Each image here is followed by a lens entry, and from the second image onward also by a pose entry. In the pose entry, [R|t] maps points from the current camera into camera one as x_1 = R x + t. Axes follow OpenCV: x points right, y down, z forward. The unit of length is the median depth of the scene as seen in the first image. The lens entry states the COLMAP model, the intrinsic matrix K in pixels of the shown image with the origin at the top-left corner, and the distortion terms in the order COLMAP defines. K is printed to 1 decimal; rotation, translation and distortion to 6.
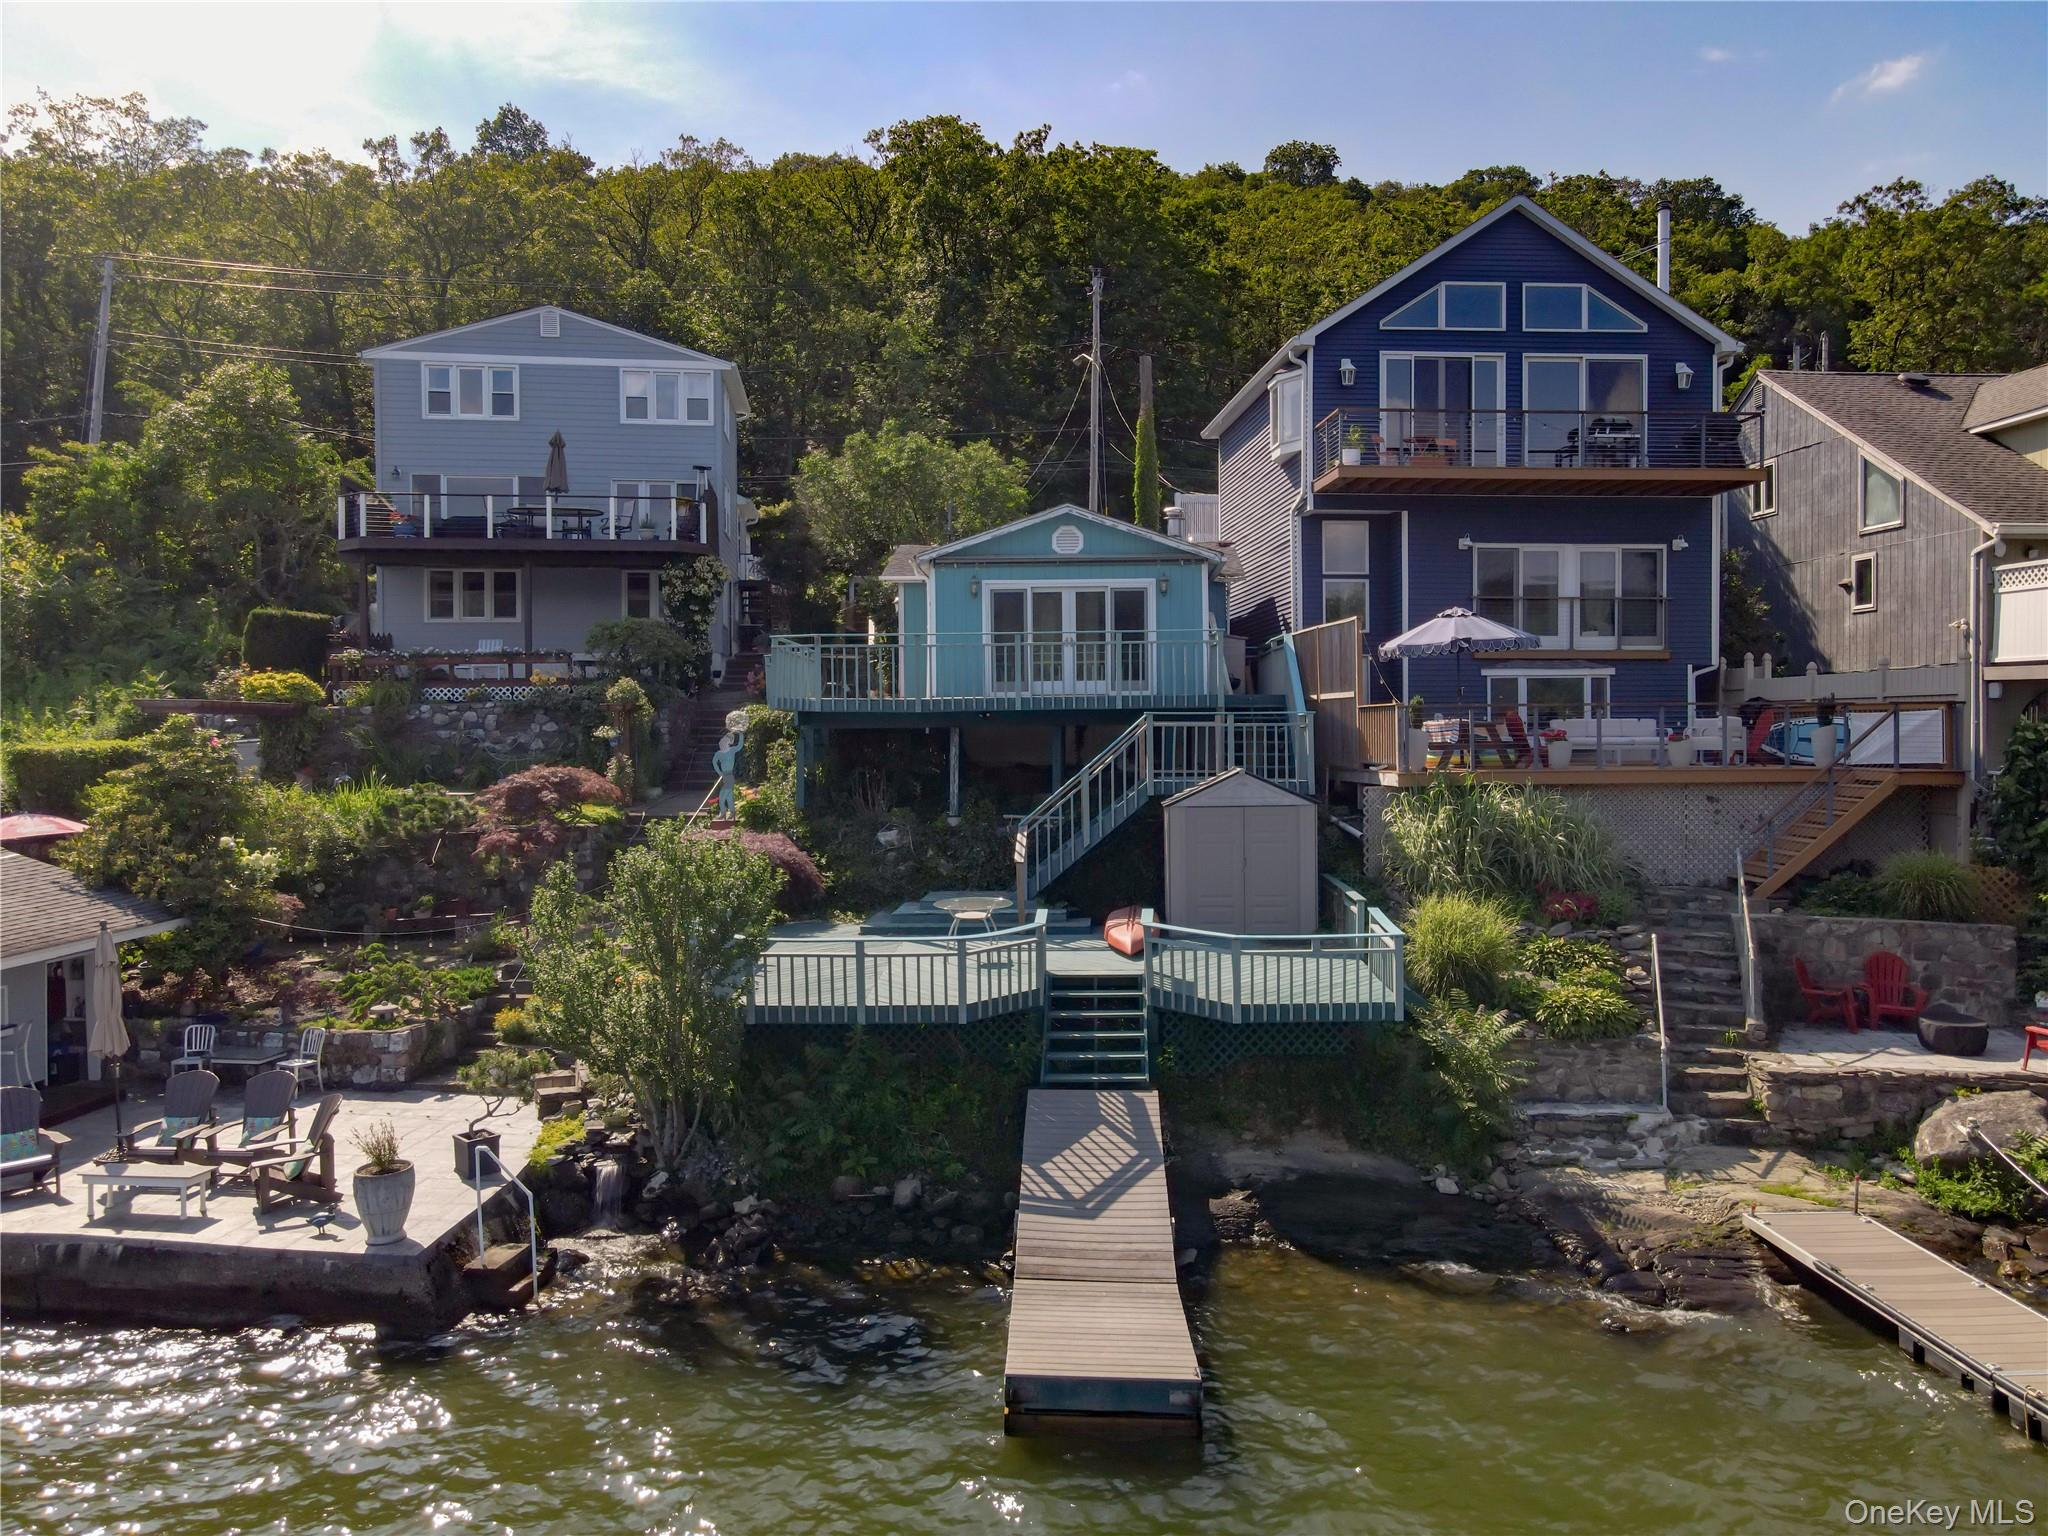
lens RADIAL K [[1511.4, 0, 1026.6], [0, 1511.4, 746.1], [0, 0, 1]] dist [-0.019047, 0.065997]
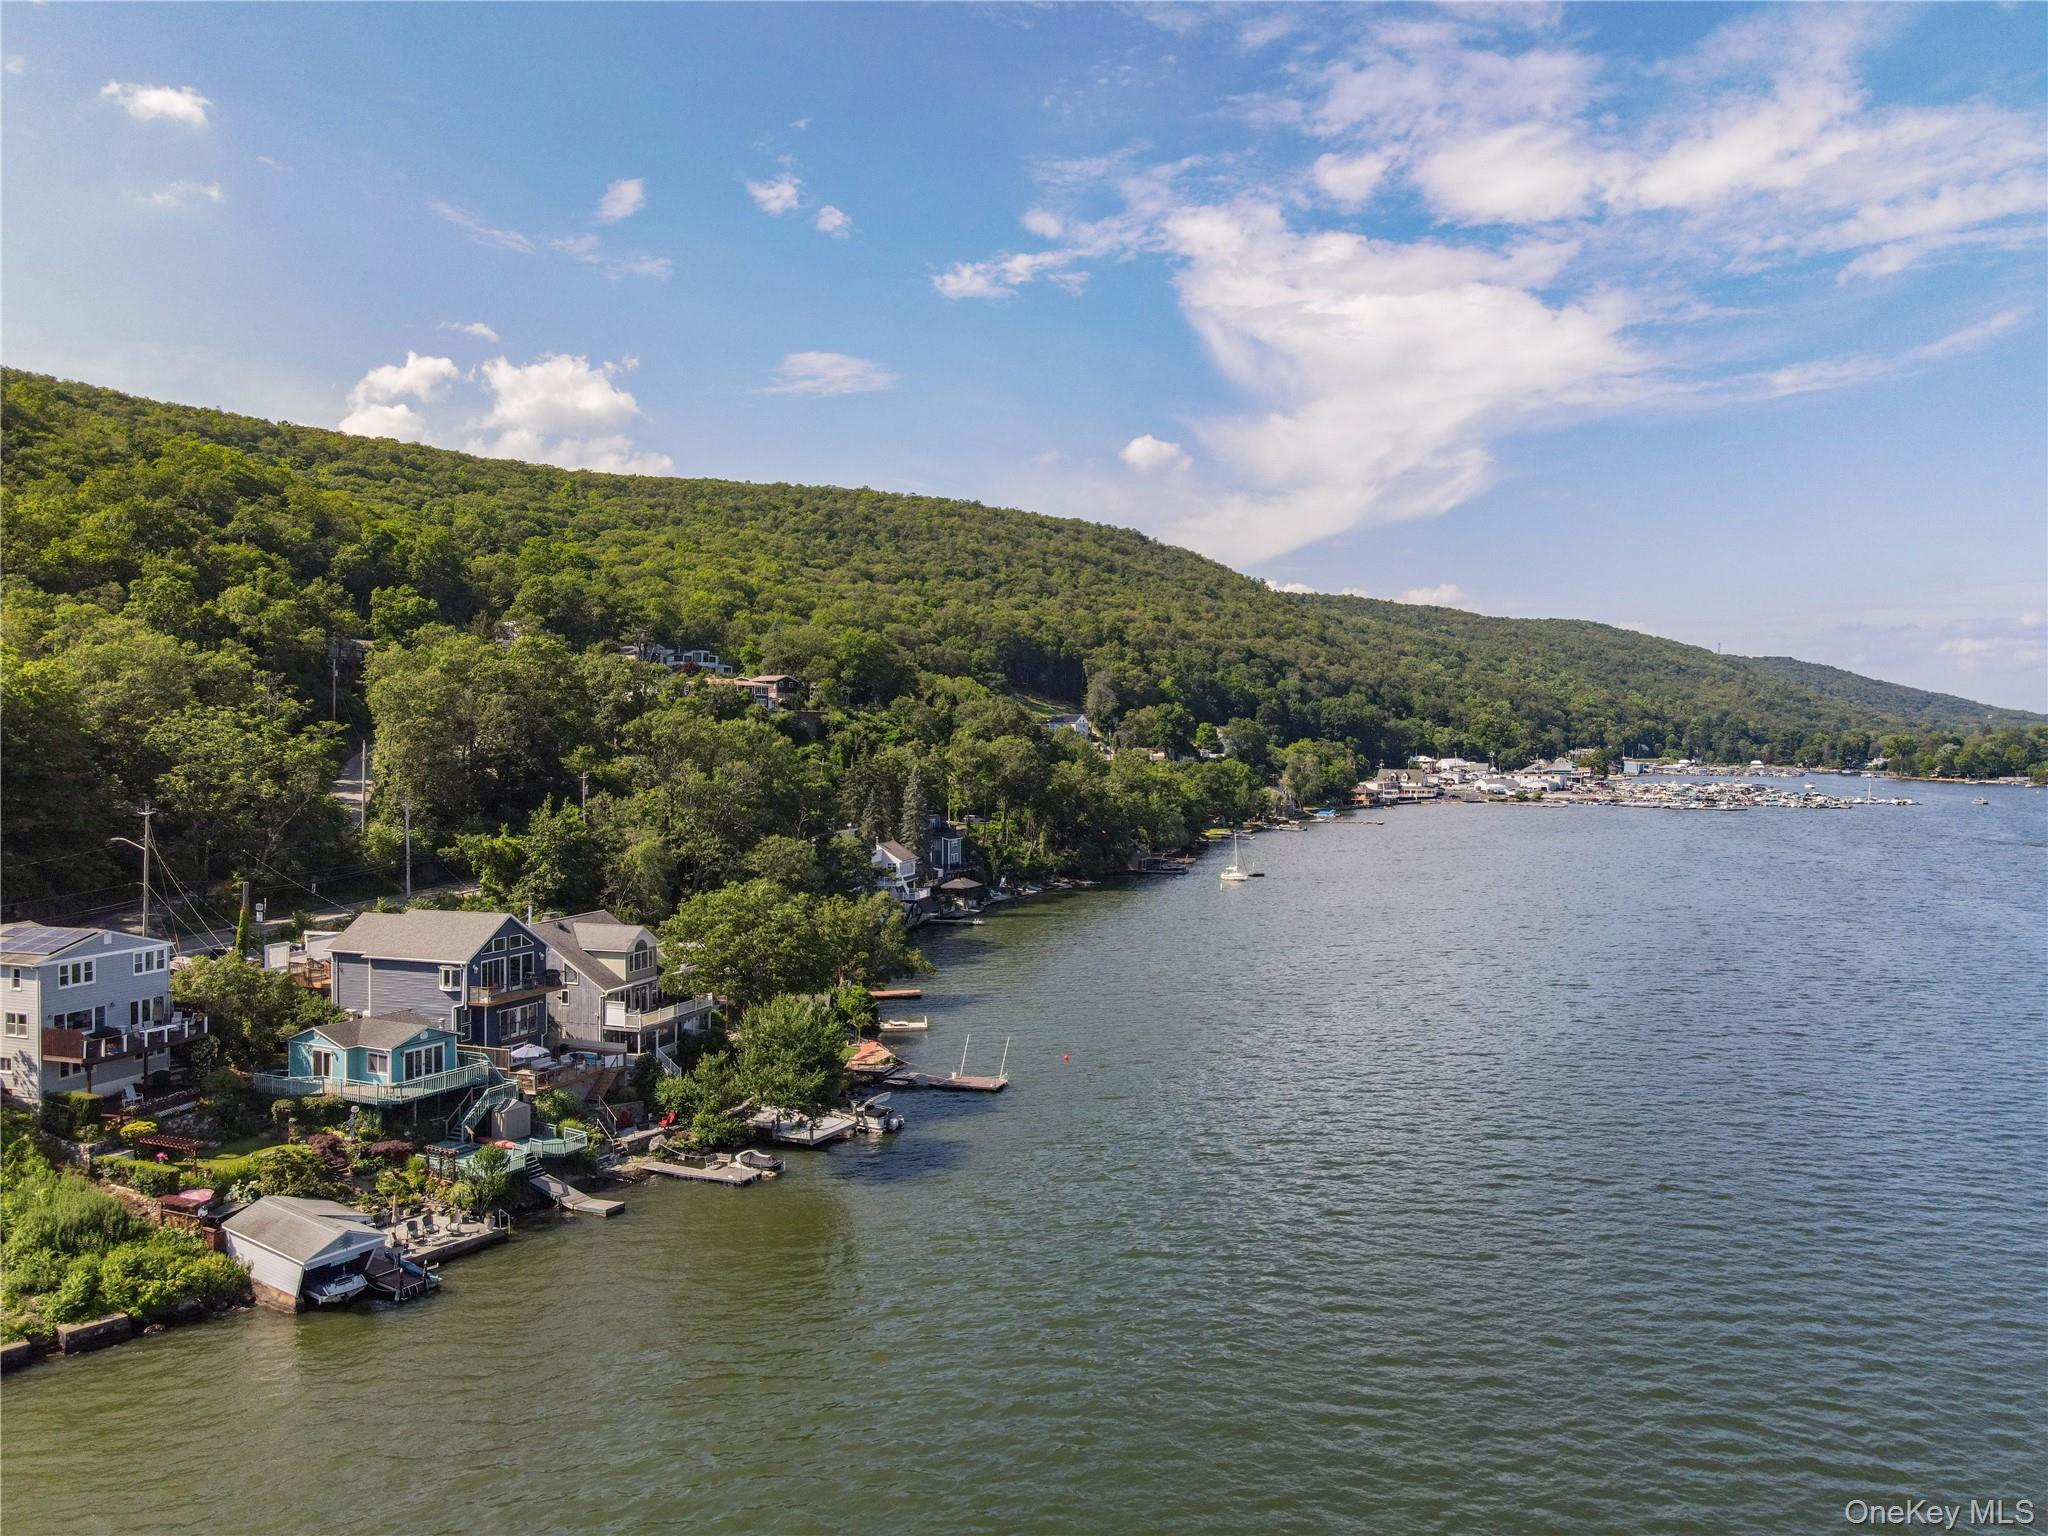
lens RADIAL K [[1511.4, 0, 1026.6], [0, 1511.4, 746.1], [0, 0, 1]] dist [-0.019047, 0.065997]
pose [[0.435085, -0.000714, 0.900389, -2.488852], [0.005072, 0.999986, -0.001658, -0.786250], [-0.900375, 0.005288, 0.435083, -1.755561]]
